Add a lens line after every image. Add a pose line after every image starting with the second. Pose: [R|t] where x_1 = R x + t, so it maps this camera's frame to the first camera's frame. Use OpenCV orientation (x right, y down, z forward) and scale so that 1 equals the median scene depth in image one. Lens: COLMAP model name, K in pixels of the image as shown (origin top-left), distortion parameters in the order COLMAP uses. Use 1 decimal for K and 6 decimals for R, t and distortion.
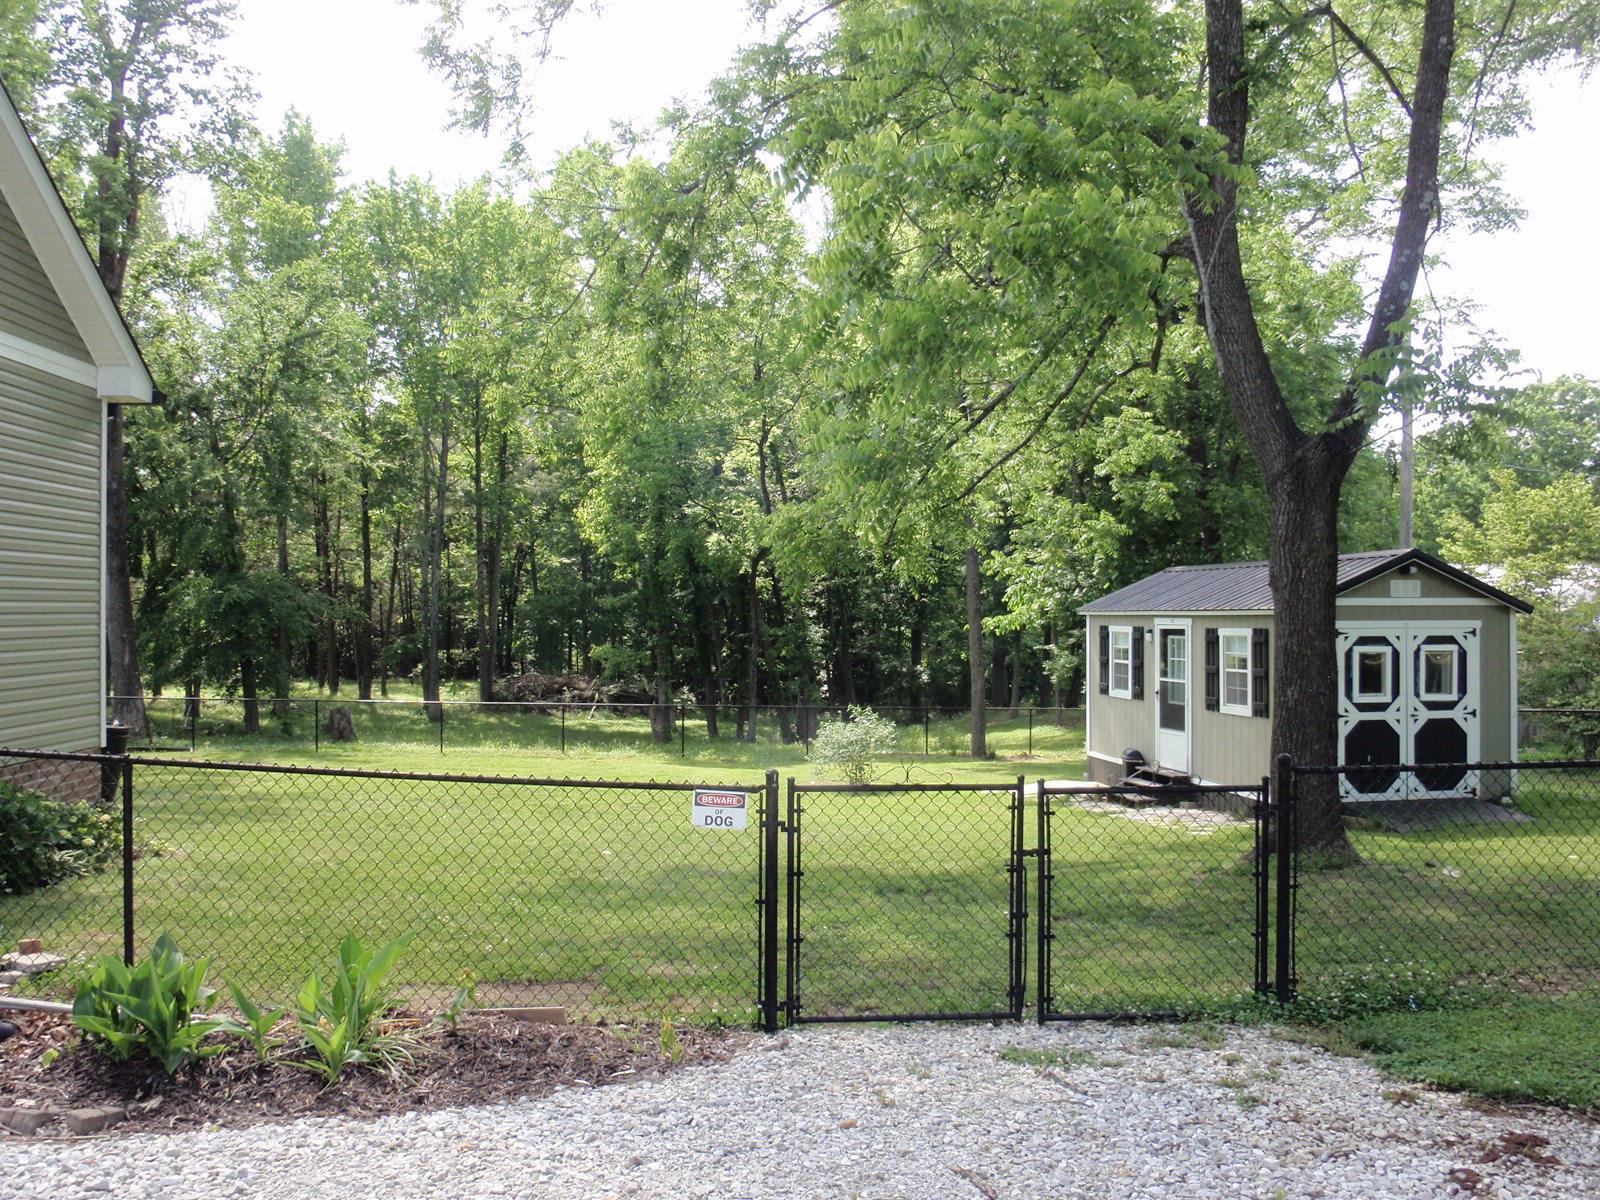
lens RADIAL K [[1325.0, 0, 800.0], [0, 1325.0, 600.0], [0, 0, 1]] dist [-0.082987, 0.056256]
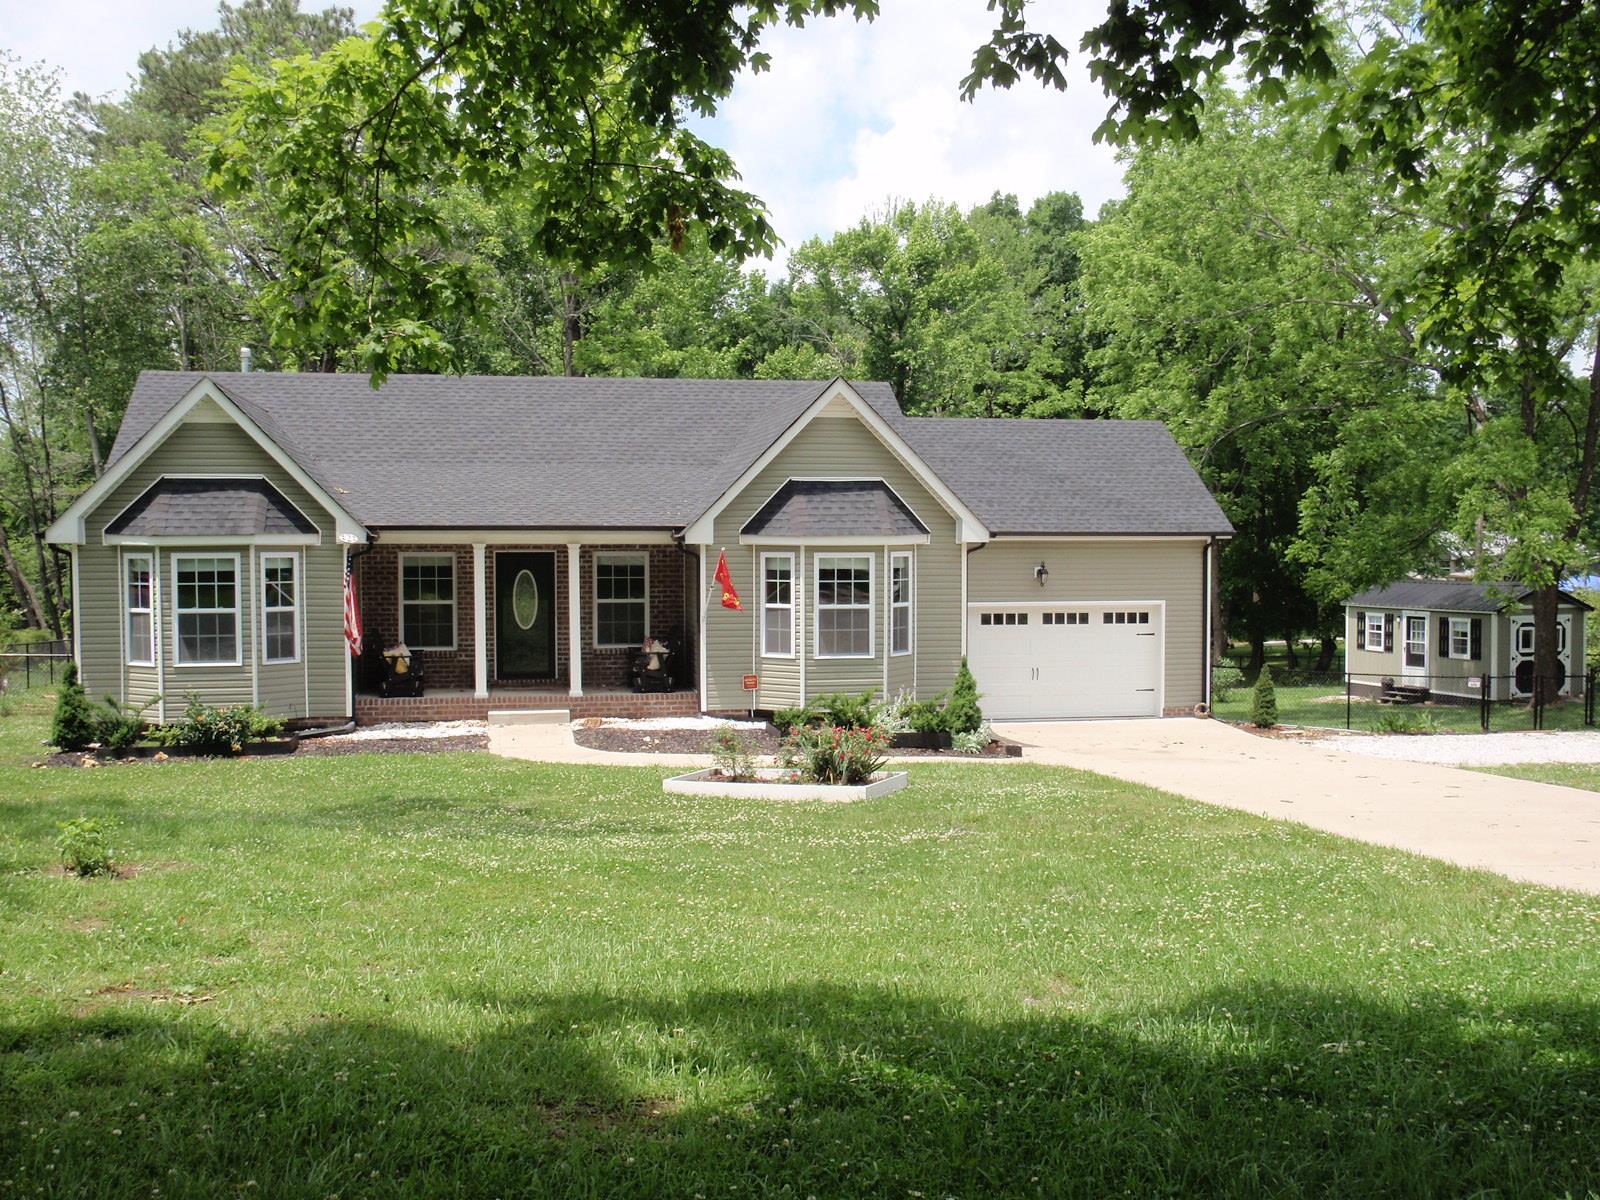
lens RADIAL K [[1449.4, 0, 800.0], [0, 1449.4, 600.0], [0, 0, 1]] dist [-0.081962, 0.009189]
pose [[0.994723, -0.007736, 0.102309, -0.423210], [0.003353, 0.999072, 0.042946, -0.048224], [-0.102547, -0.042377, 0.993825, -0.515583]]
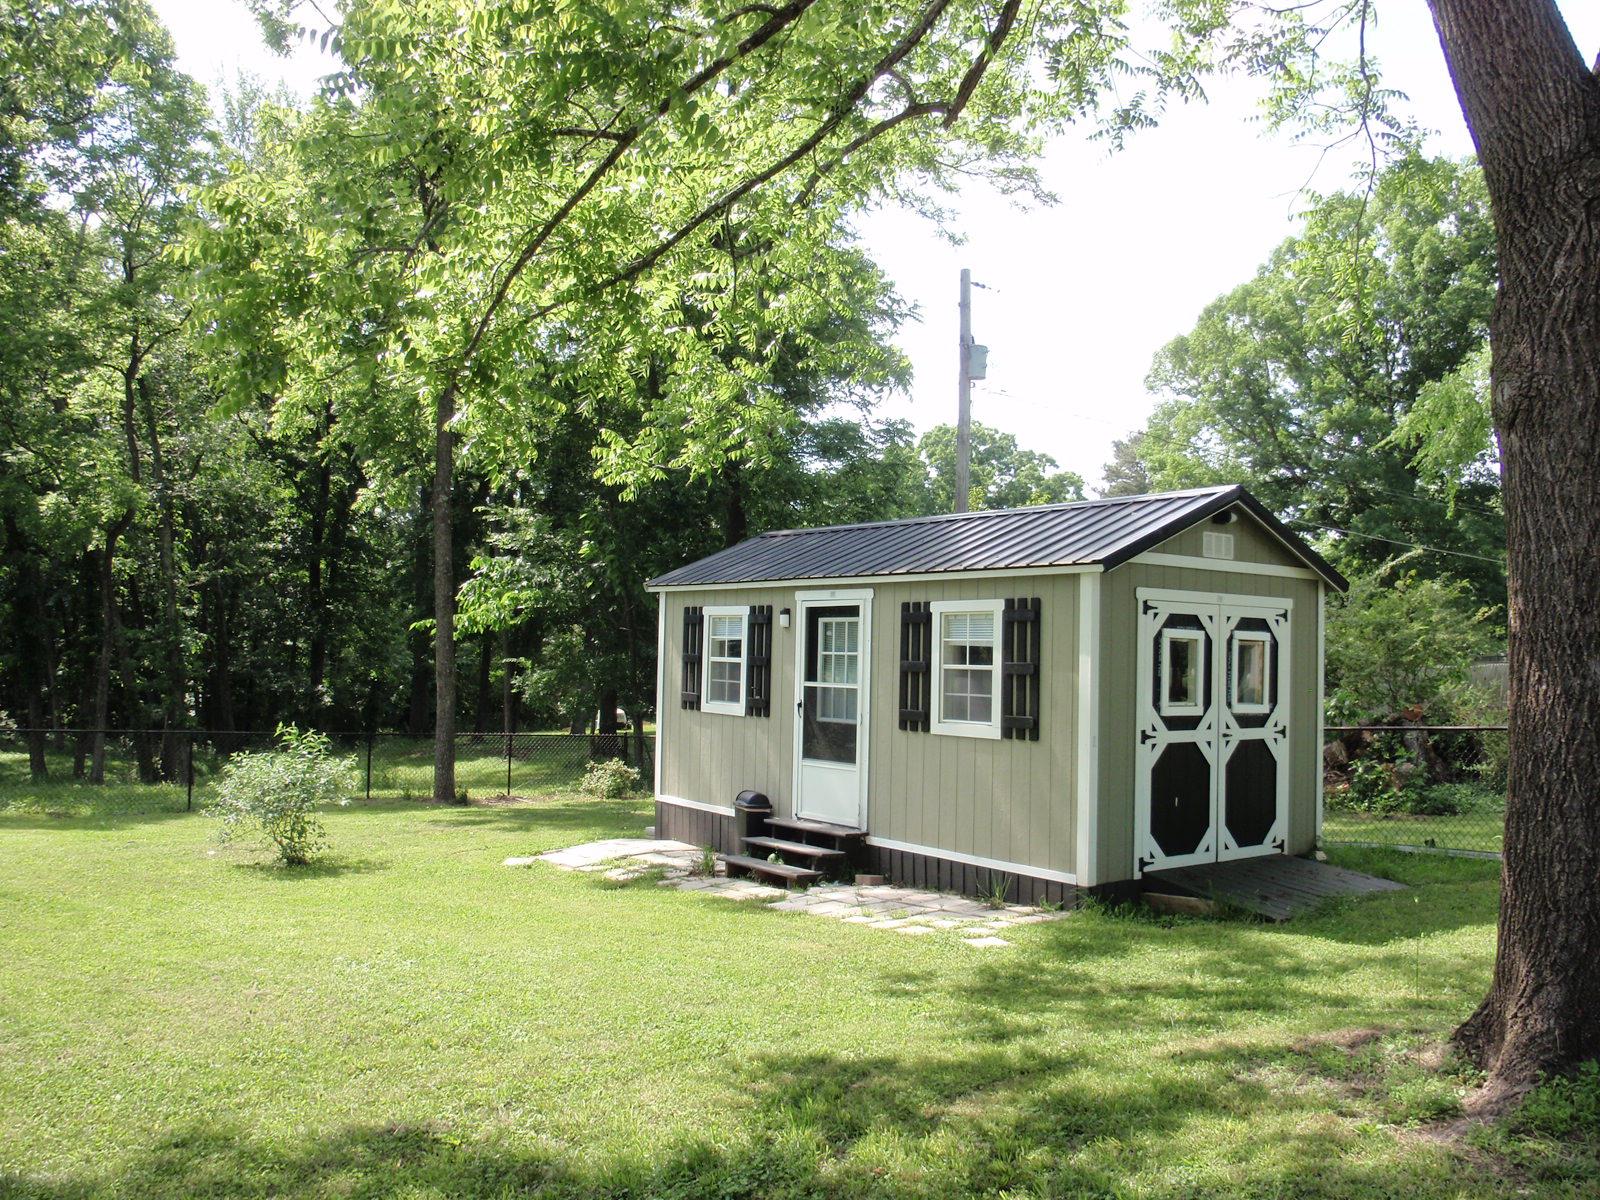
lens RADIAL K [[1325.0, 0, 800.0], [0, 1325.0, 600.0], [0, 0, 1]] dist [-0.082987, 0.056256]
pose [[0.895627, 0.038980, 0.443096, -0.010907], [-0.028592, 0.999138, -0.030103, 0.018917], [-0.443887, 0.014292, 0.895969, 0.203750]]
